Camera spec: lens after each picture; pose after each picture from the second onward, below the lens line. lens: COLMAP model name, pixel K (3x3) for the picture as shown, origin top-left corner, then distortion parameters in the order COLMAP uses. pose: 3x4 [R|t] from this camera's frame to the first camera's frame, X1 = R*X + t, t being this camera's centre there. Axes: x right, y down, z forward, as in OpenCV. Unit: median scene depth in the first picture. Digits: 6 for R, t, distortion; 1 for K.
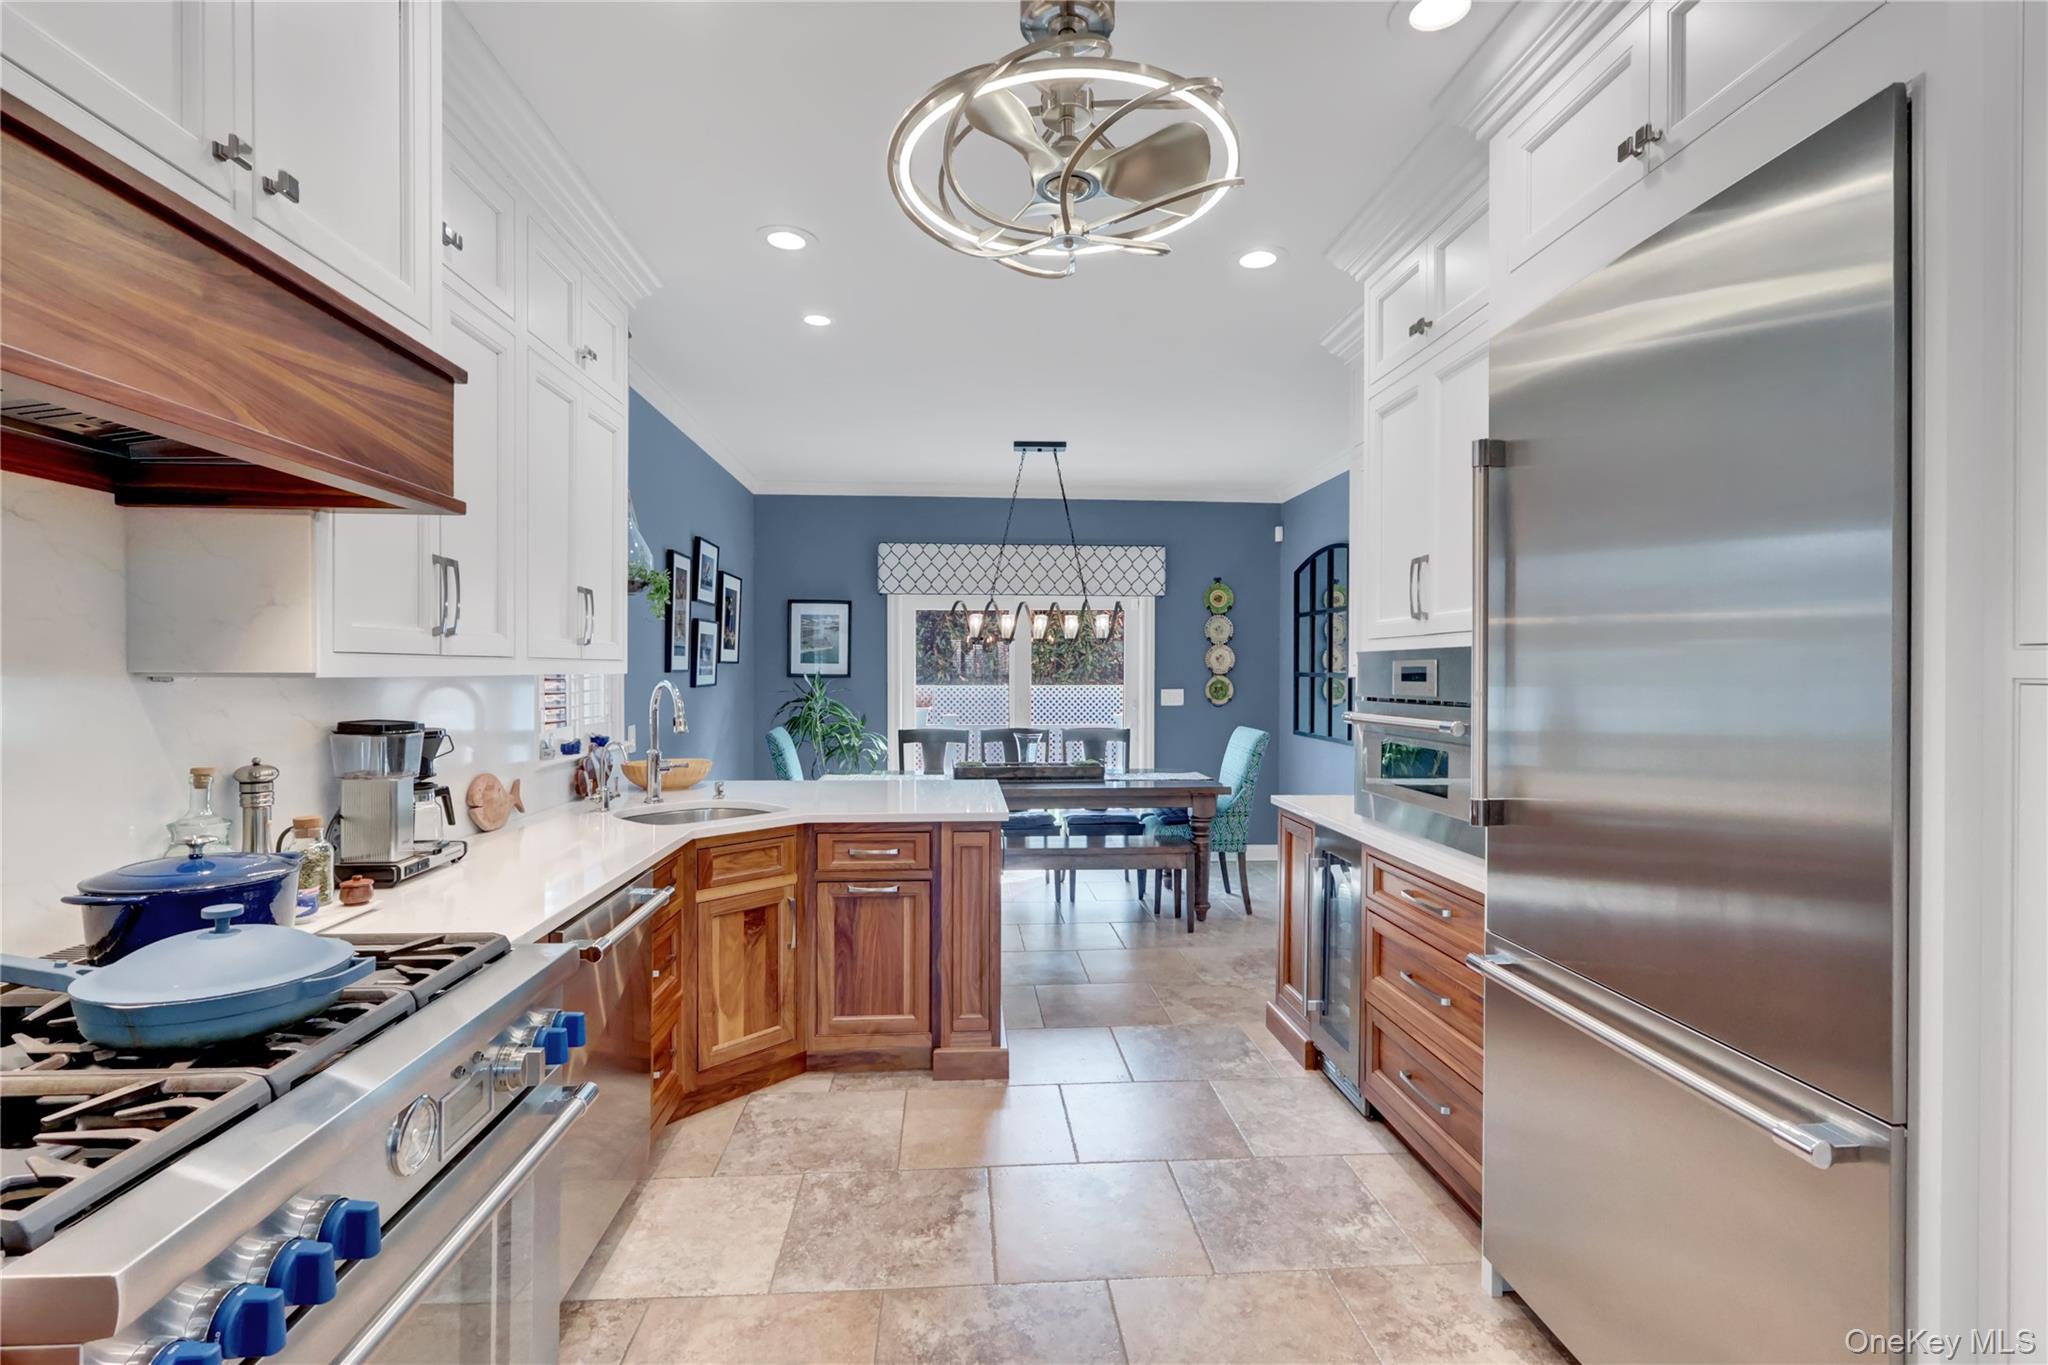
lens RADIAL K [[948.5, 0, 1019.4], [0, 948.5, 684.6], [0, 0, 1]] dist [-0.001737, 0.001311]
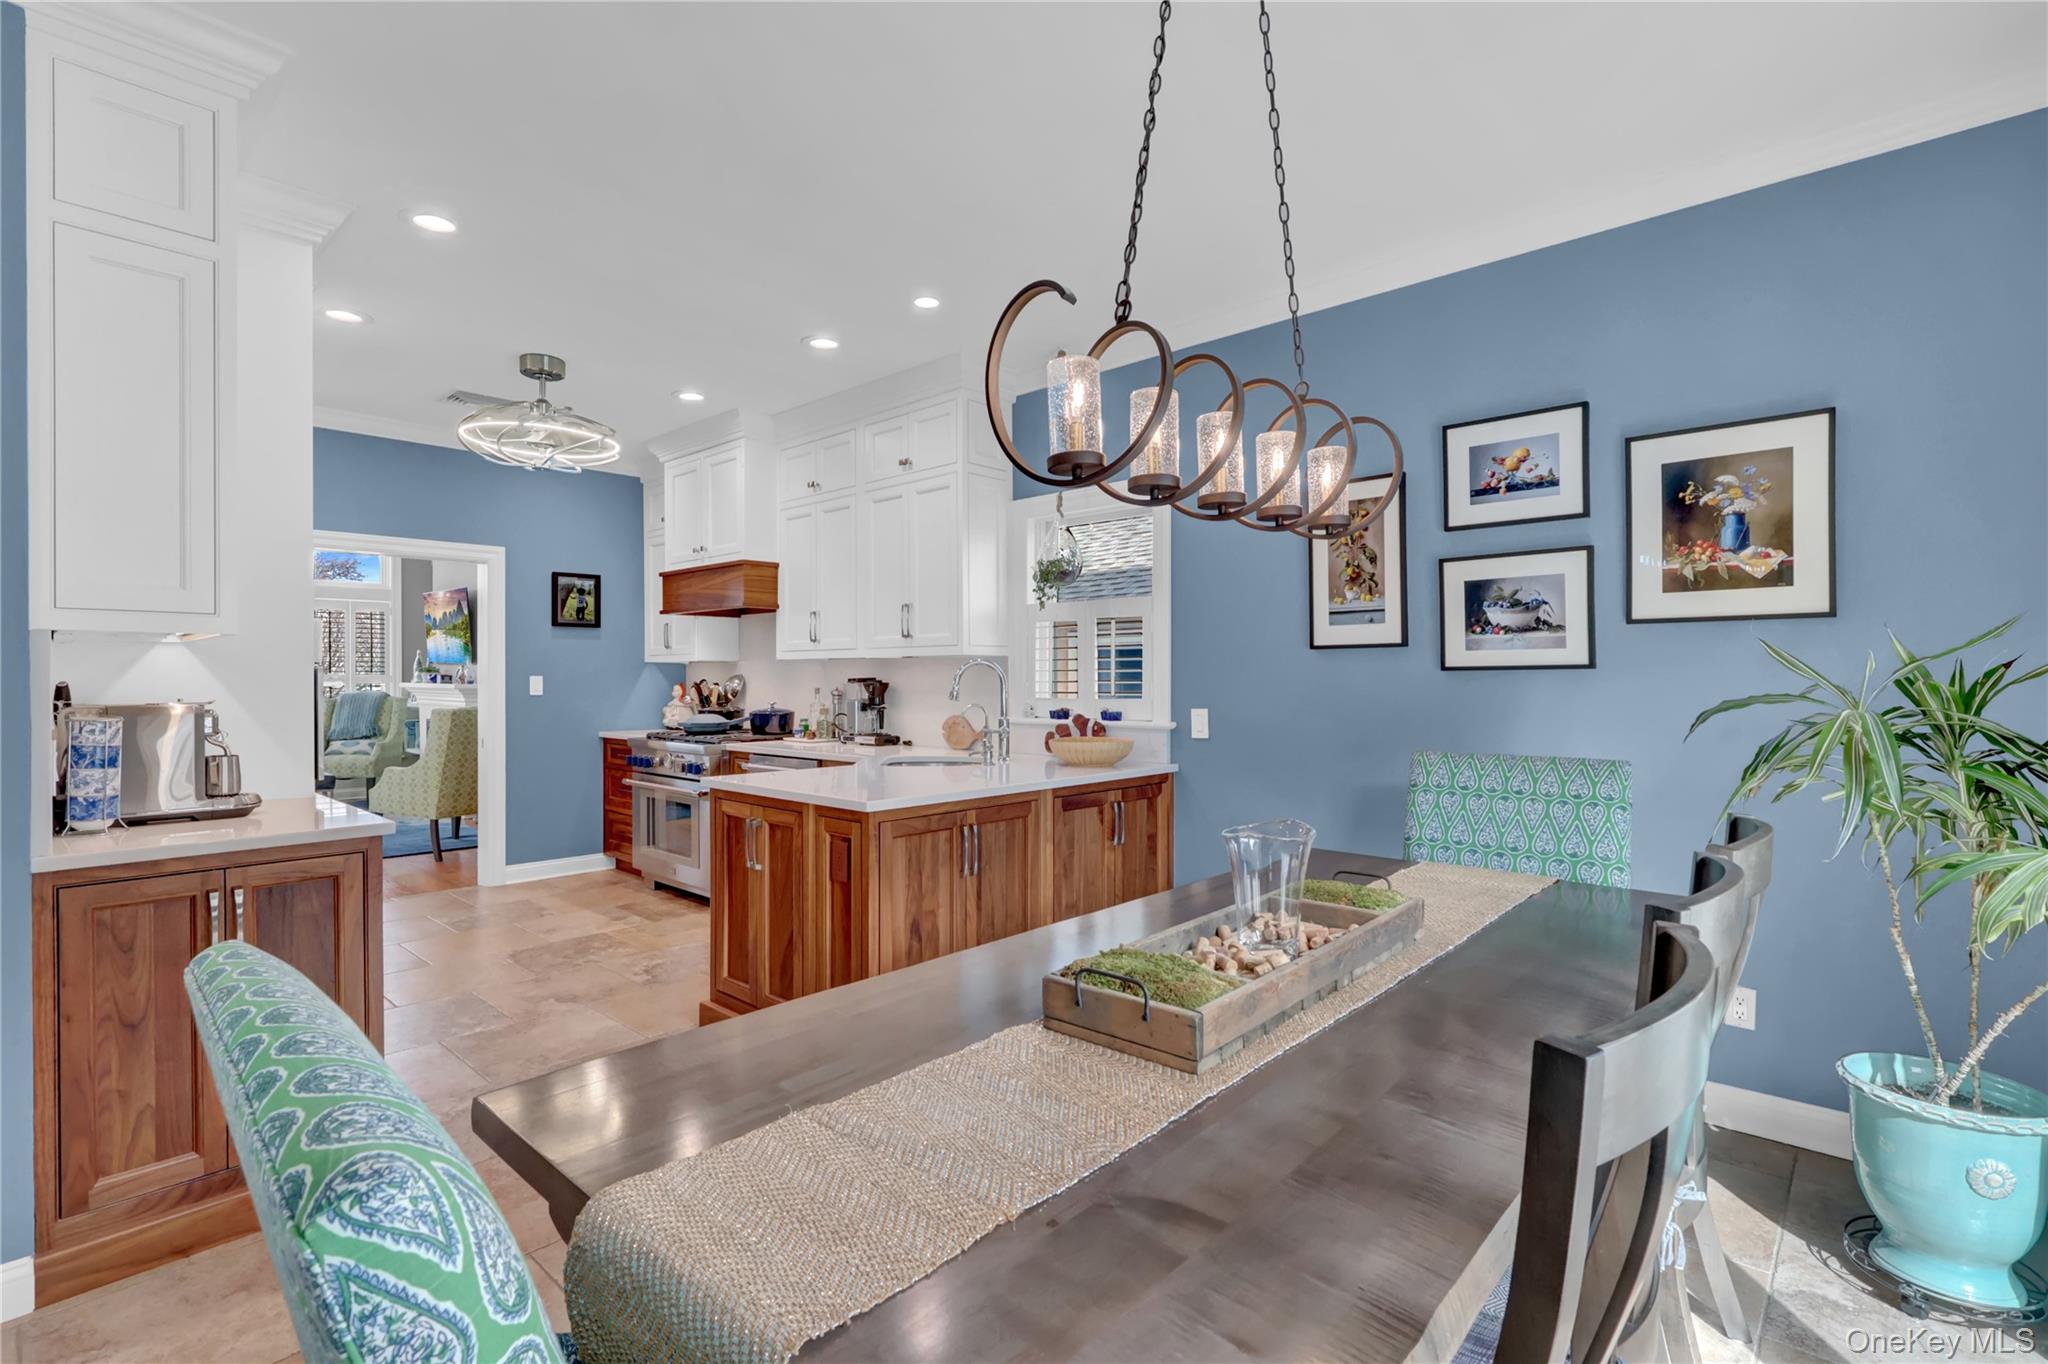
lens RADIAL K [[948.5, 0, 1017.2], [0, 948.5, 676.8], [0, 0, 1]] dist [-0.001737, 0.001311]
pose [[-0.732694, -0.005227, -0.680538, 0.448338], [-0.013366, 0.999888, 0.006710, 0.010487], [0.680426, 0.014012, -0.732682, 2.004298]]
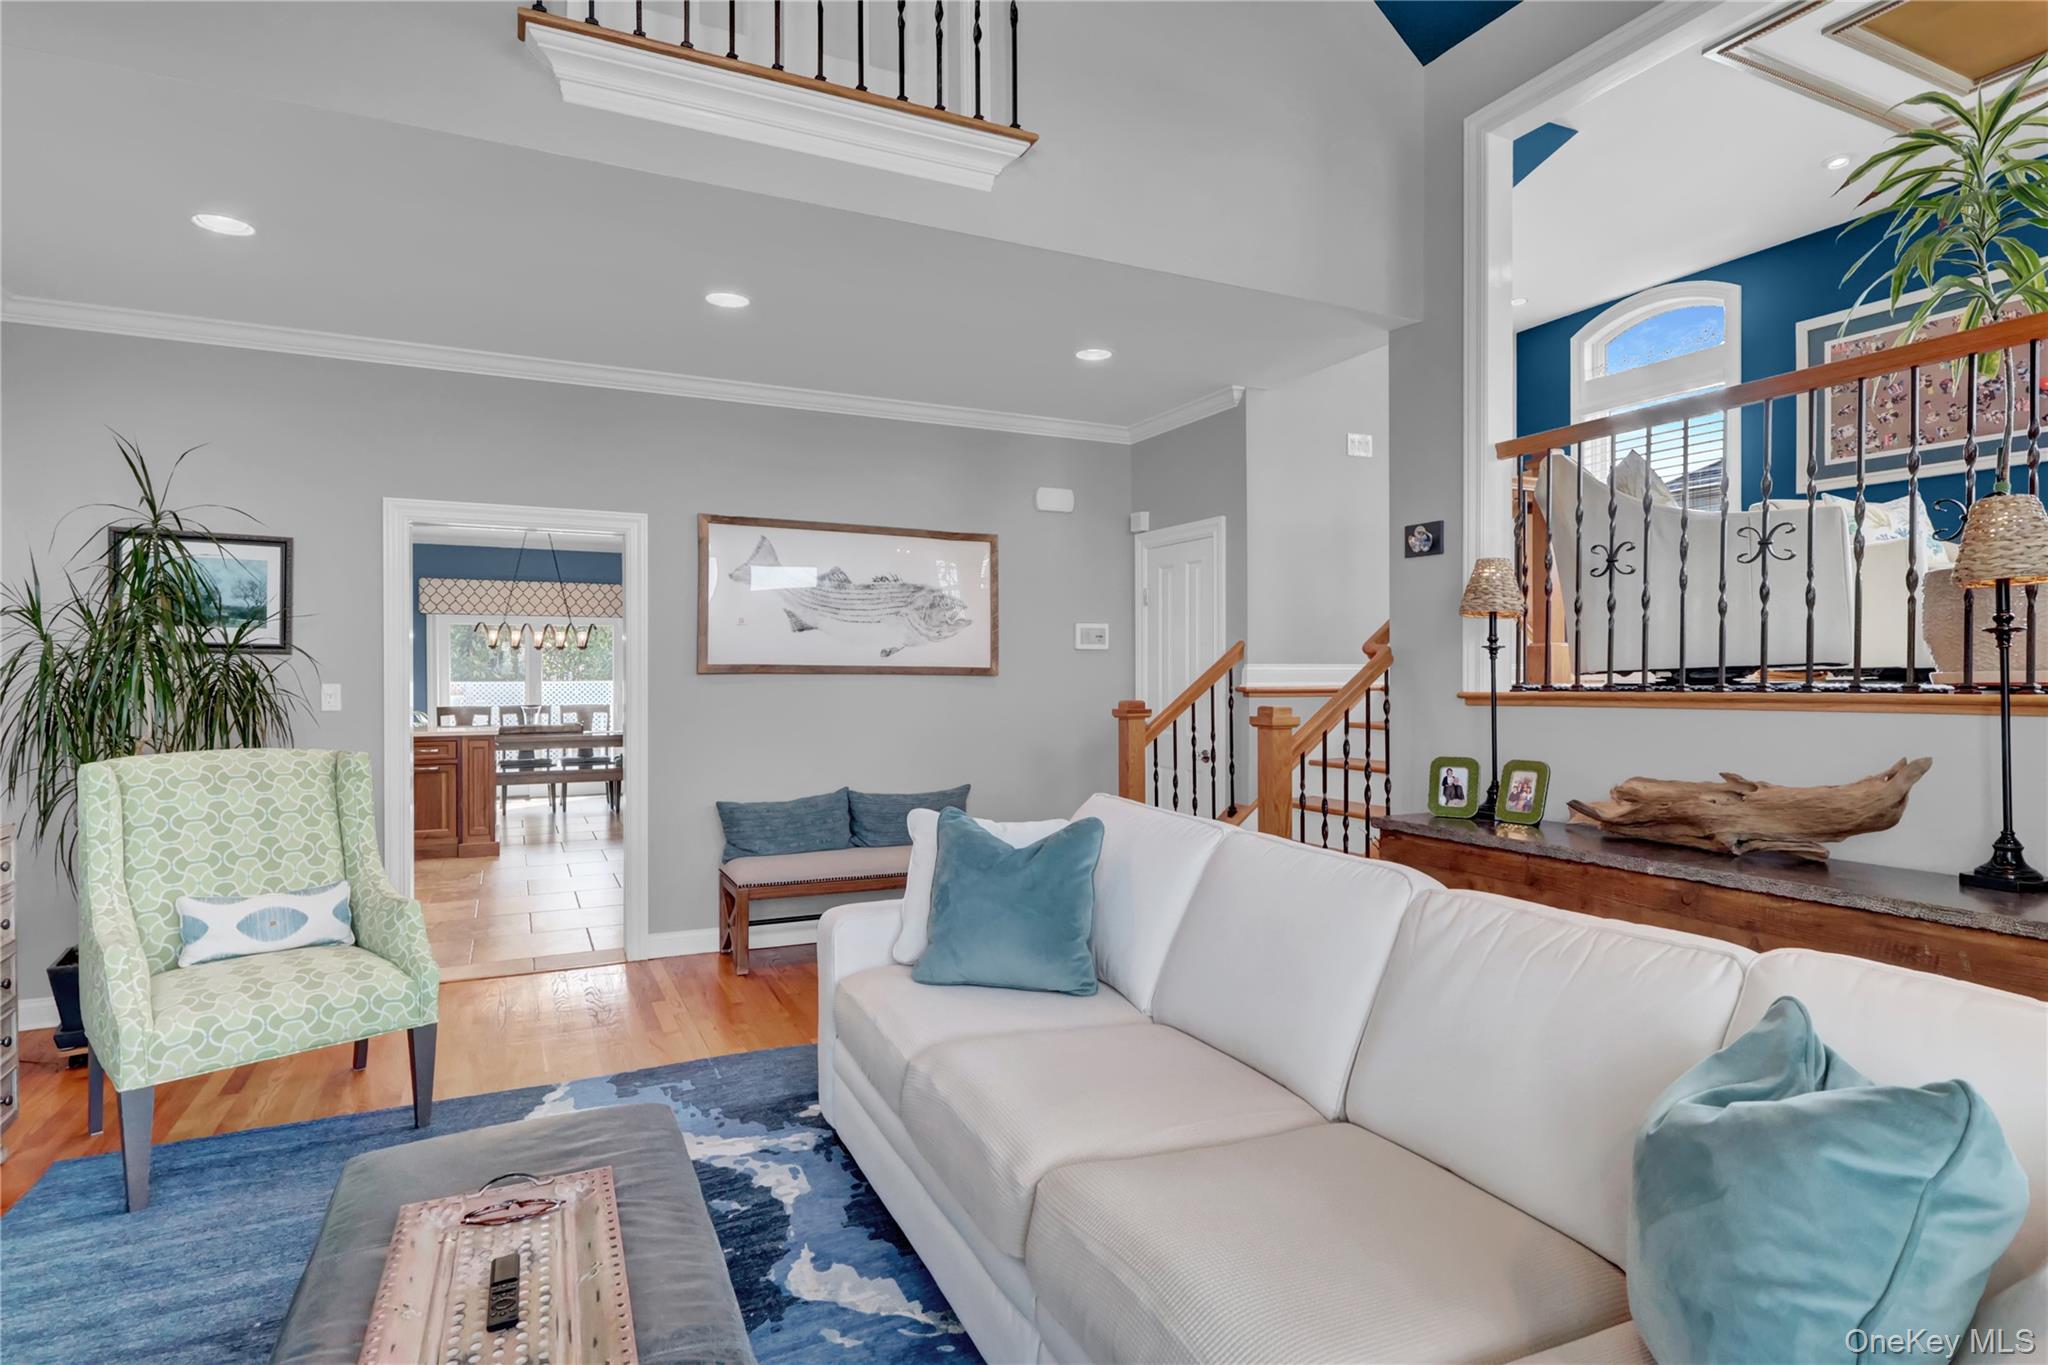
lens RADIAL K [[1044.5, 0, 1072.3], [0, 1044.5, 684.4], [0, 0, 1]] dist [0.003738, -0.000783]
pose [[0.911944, -0.010209, 0.410187, 0.203769], [0.011259, 0.999937, -0.000144, 0.044798], [-0.410160, 0.004749, 0.912001, -1.694101]]
